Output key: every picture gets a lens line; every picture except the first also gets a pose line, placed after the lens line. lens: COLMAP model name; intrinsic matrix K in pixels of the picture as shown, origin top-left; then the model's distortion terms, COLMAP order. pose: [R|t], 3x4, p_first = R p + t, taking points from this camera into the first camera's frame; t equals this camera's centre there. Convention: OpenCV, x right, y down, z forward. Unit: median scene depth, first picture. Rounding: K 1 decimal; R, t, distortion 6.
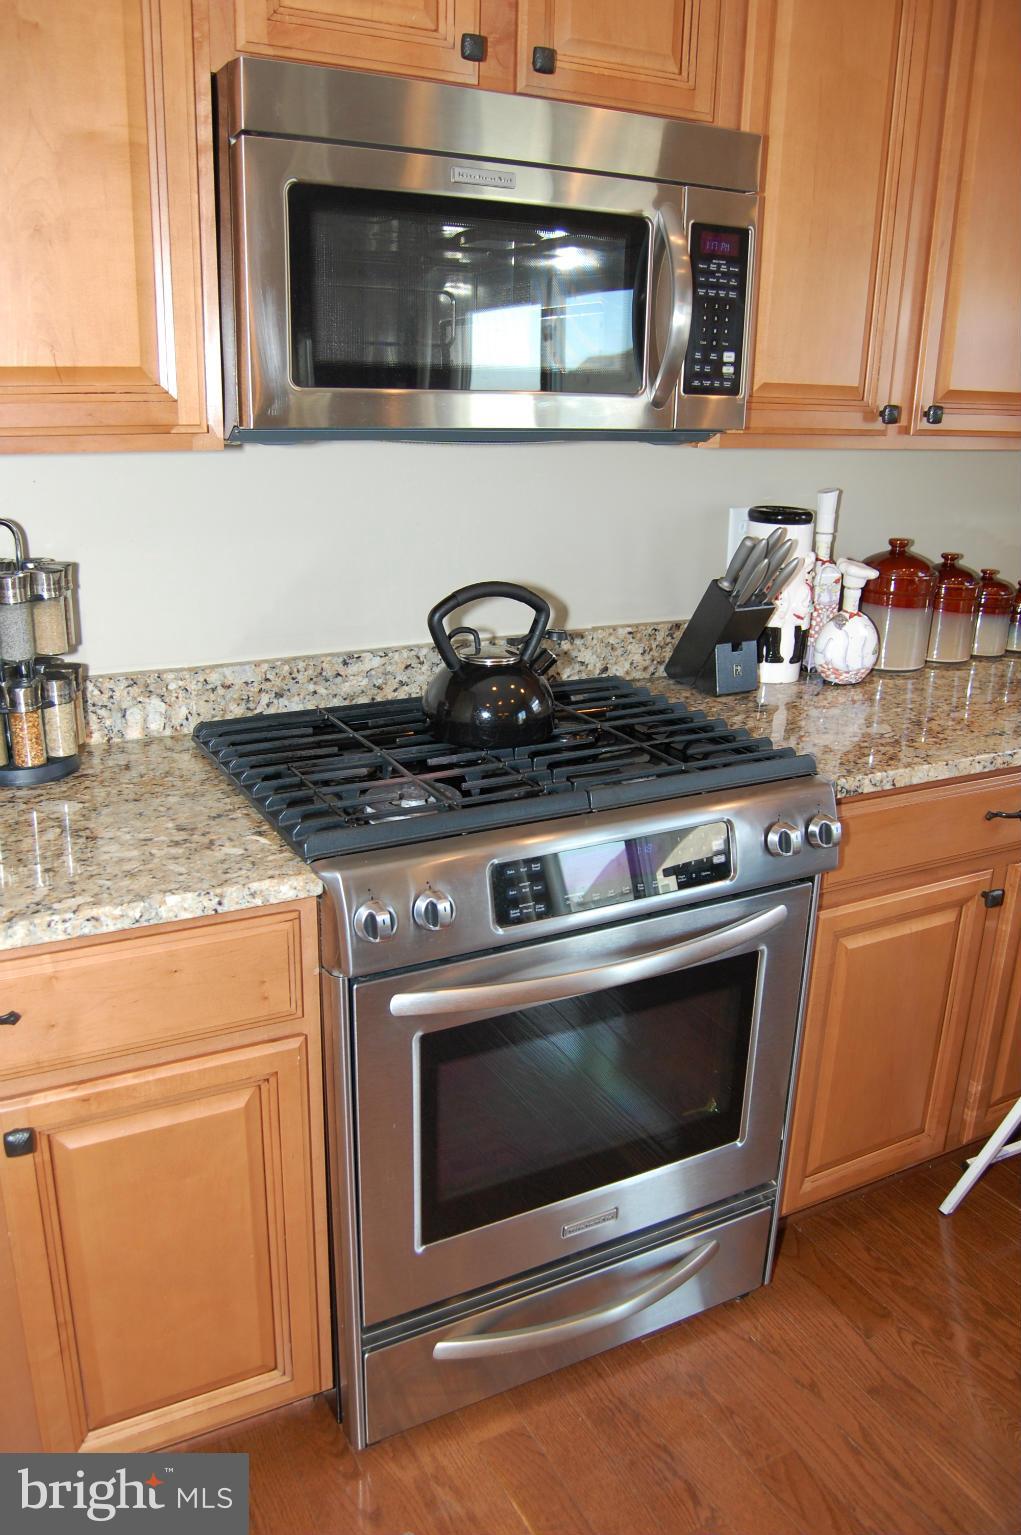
lens RADIAL K [[1216.4, 0, 507.1], [0, 1216.4, 769.0], [0, 0, 1]] dist [-0.071807, 0.011023]
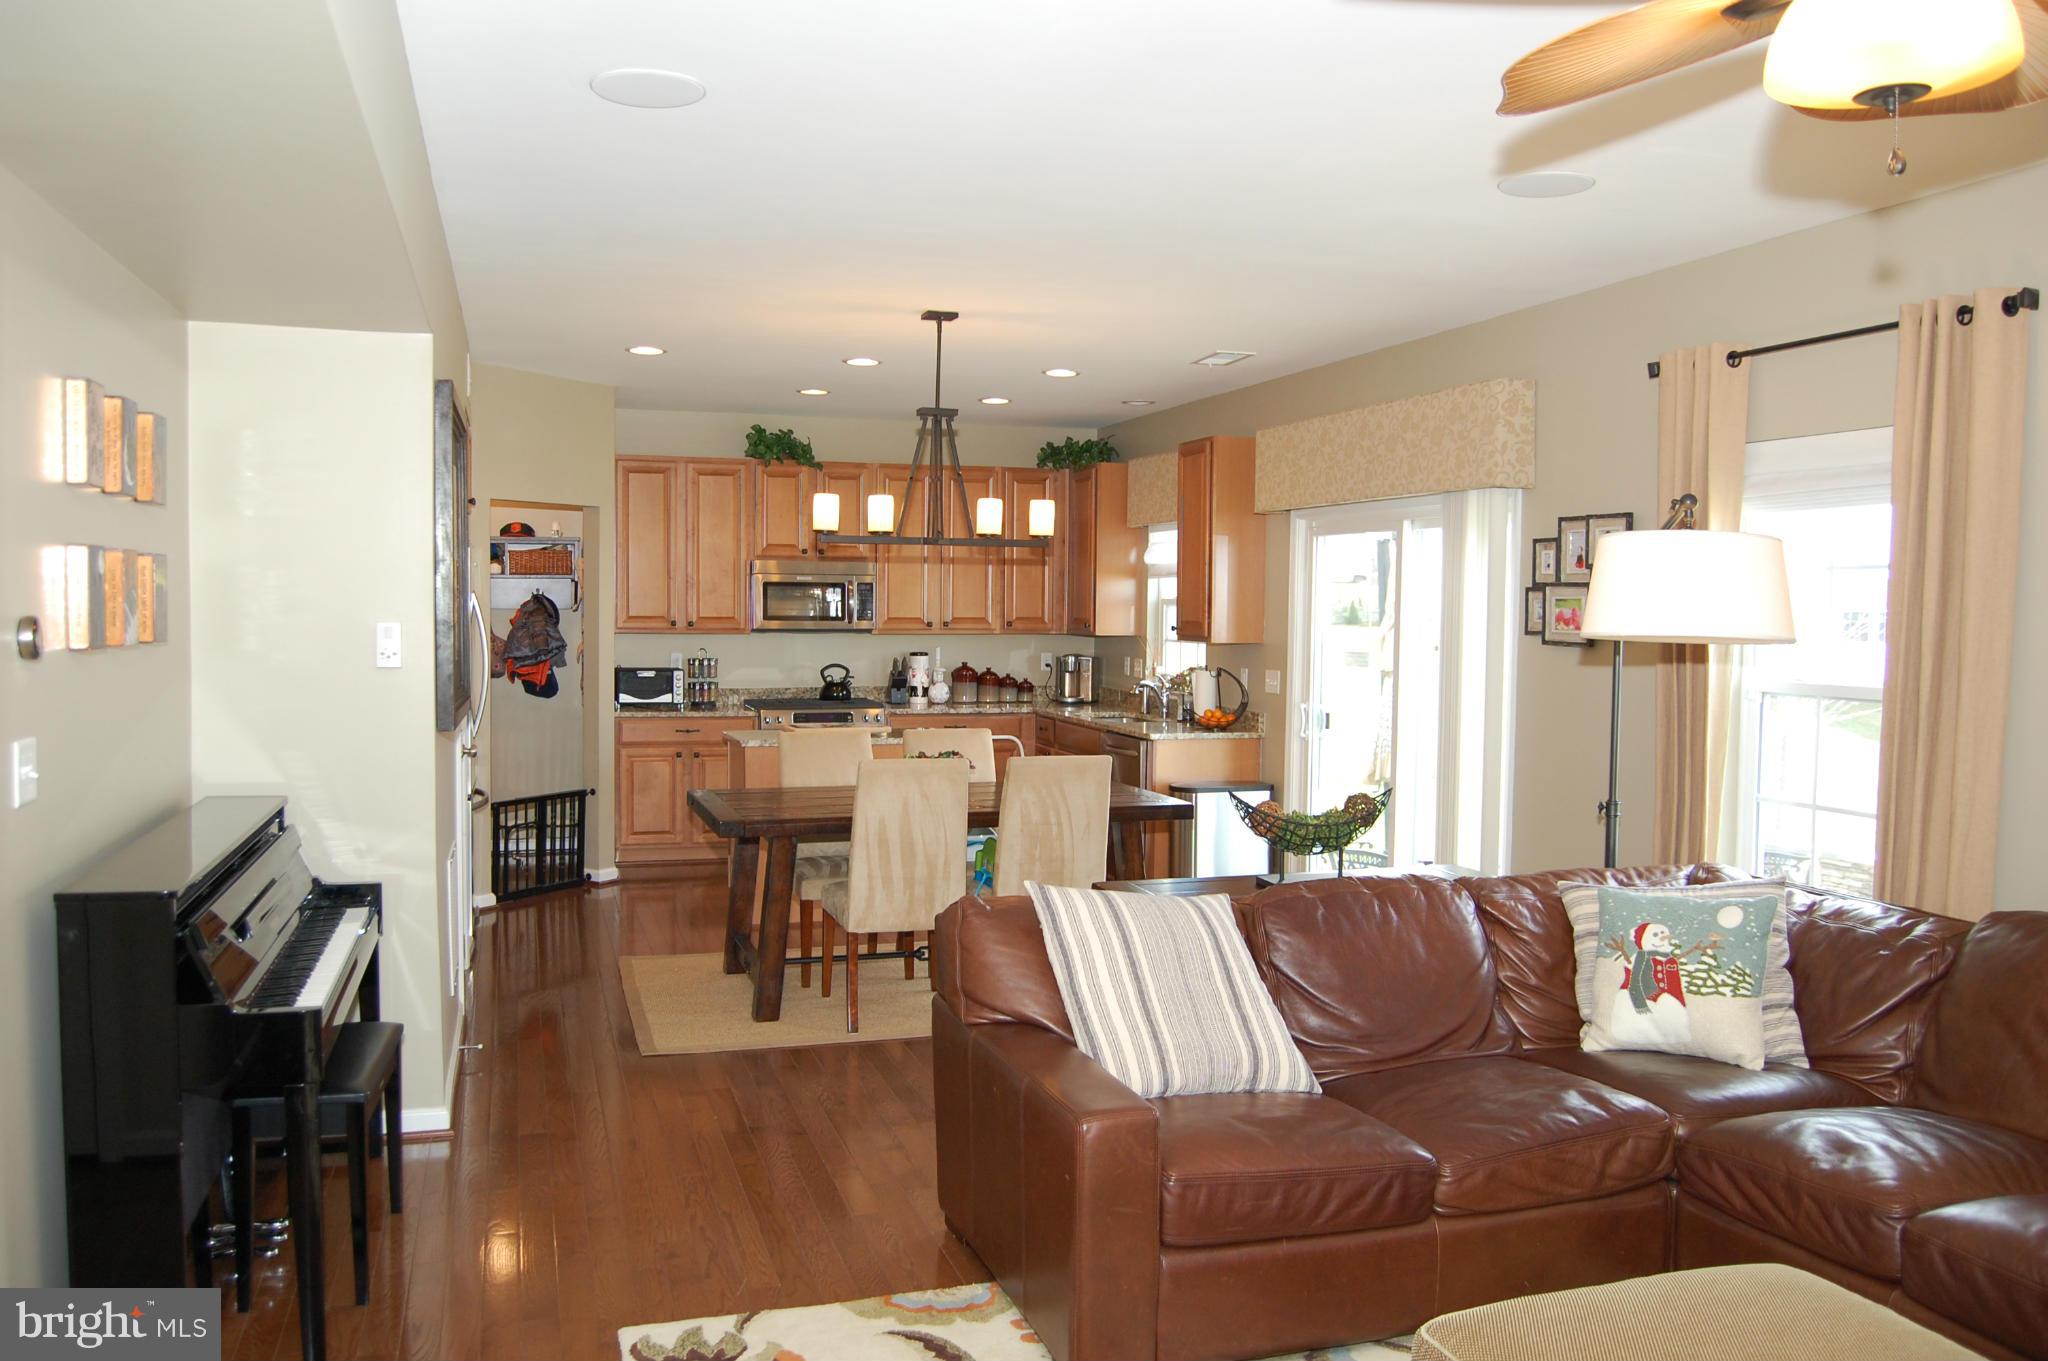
lens RADIAL K [[1623.0, 0, 1027.2], [0, 1623.0, 688.4], [0, 0, 1]] dist [-0.071807, 0.011023]
pose [[0.980259, -0.009484, -0.197491, 1.633918], [-0.043567, 0.963937, -0.262541, 1.226114], [0.192858, 0.265962, 0.944494, -3.710743]]
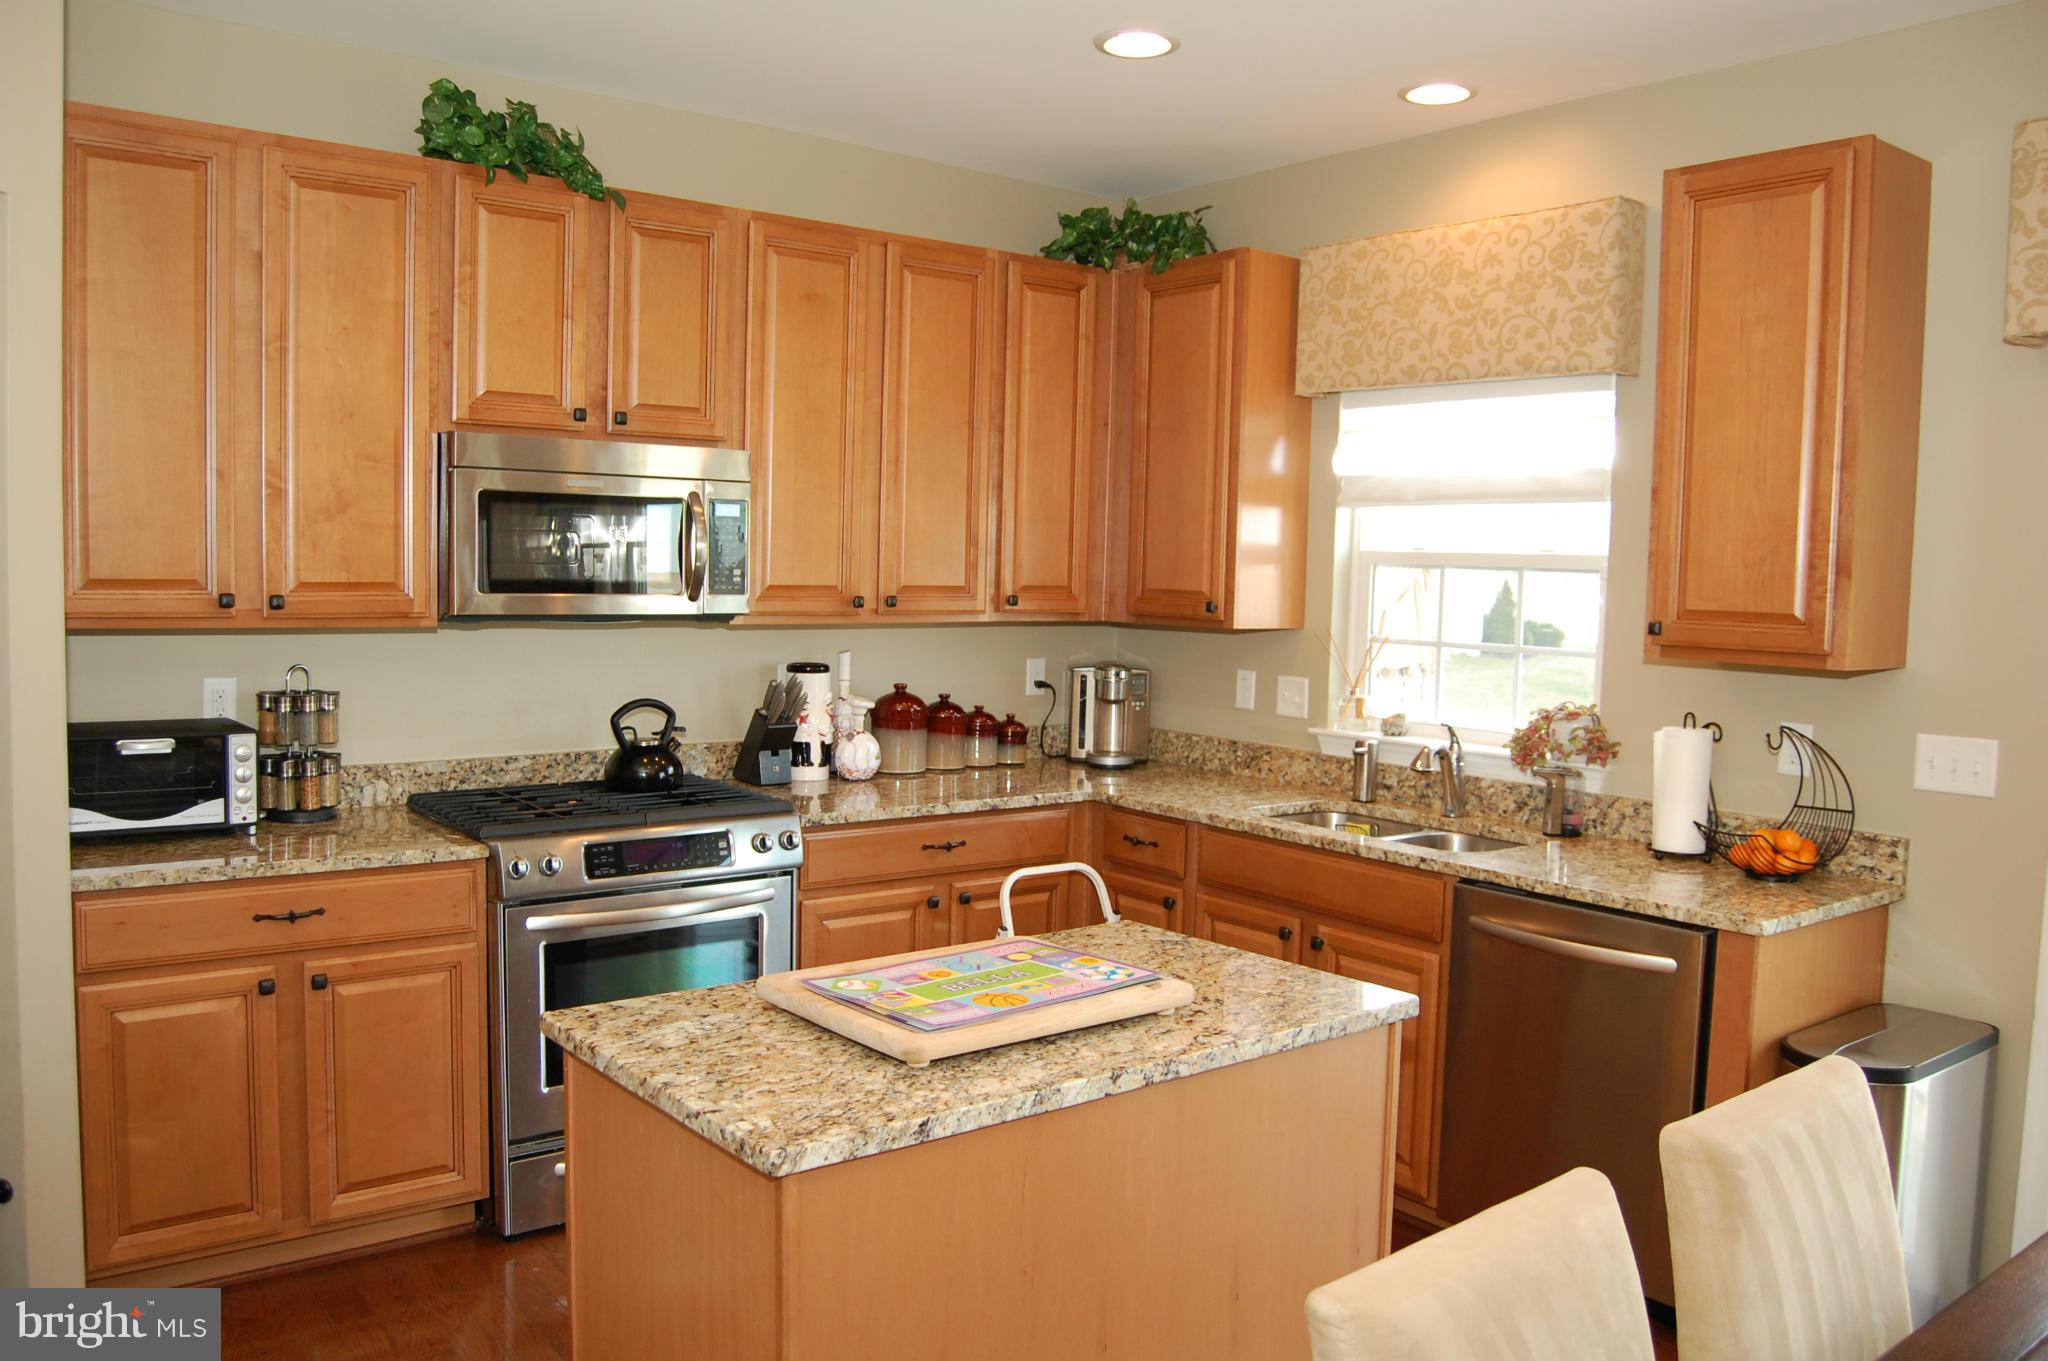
lens RADIAL K [[1623.0, 0, 1023.3], [0, 1623.0, 674.3], [0, 0, 1]] dist [-0.071807, 0.011023]
pose [[0.985439, -0.013803, 0.169467, 0.169299], [0.053368, 0.971440, -0.231204, 0.314268], [-0.161436, 0.236882, 0.958032, -1.100528]]
